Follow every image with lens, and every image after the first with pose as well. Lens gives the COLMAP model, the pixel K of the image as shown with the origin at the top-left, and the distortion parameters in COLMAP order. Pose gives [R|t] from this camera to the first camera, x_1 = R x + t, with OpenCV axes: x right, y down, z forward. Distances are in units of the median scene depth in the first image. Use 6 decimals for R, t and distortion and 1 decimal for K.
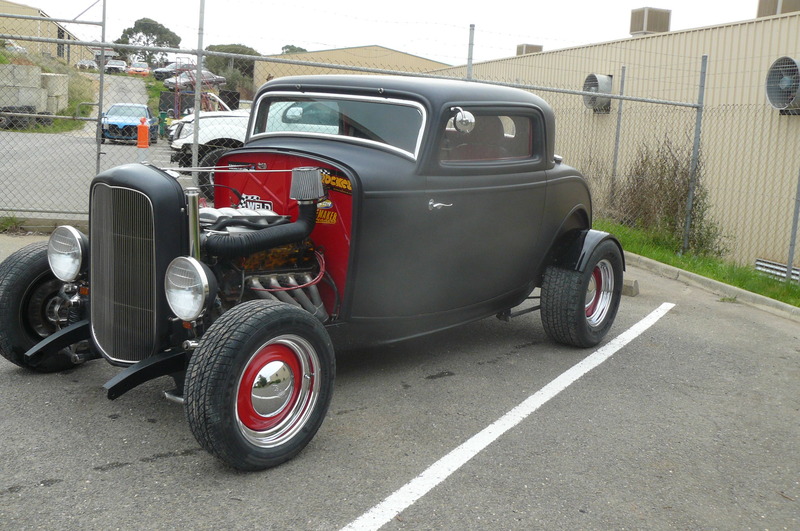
lens RADIAL K [[832.0, 0, 395.0], [0, 832.0, 265.8], [0, 0, 1]] dist [-0.245166, 0.650548]
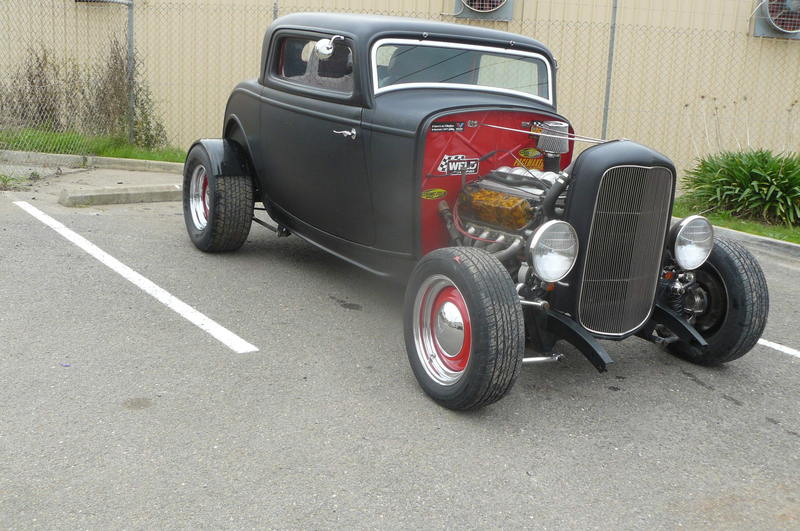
lens RADIAL K [[832.0, 0, 395.0], [0, 832.0, 265.8], [0, 0, 1]] dist [-0.245166, 0.650548]
pose [[0.418940, -0.269392, 0.867132, -1.036991], [0.123405, 0.963008, 0.239557, -0.194265], [-0.899589, 0.006648, 0.436687, 0.622298]]
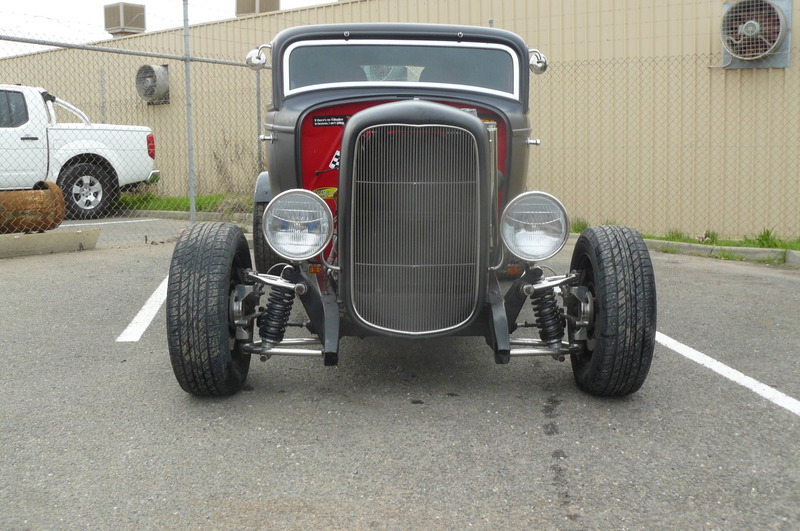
lens RADIAL K [[832.0, 0, 395.0], [0, 832.0, 265.8], [0, 0, 1]] dist [-0.245166, 0.650548]
pose [[0.781618, -0.164209, 0.601755, -0.671919], [0.165874, 0.984708, 0.053257, -0.002813], [-0.601298, 0.058189, 0.796903, 0.255643]]
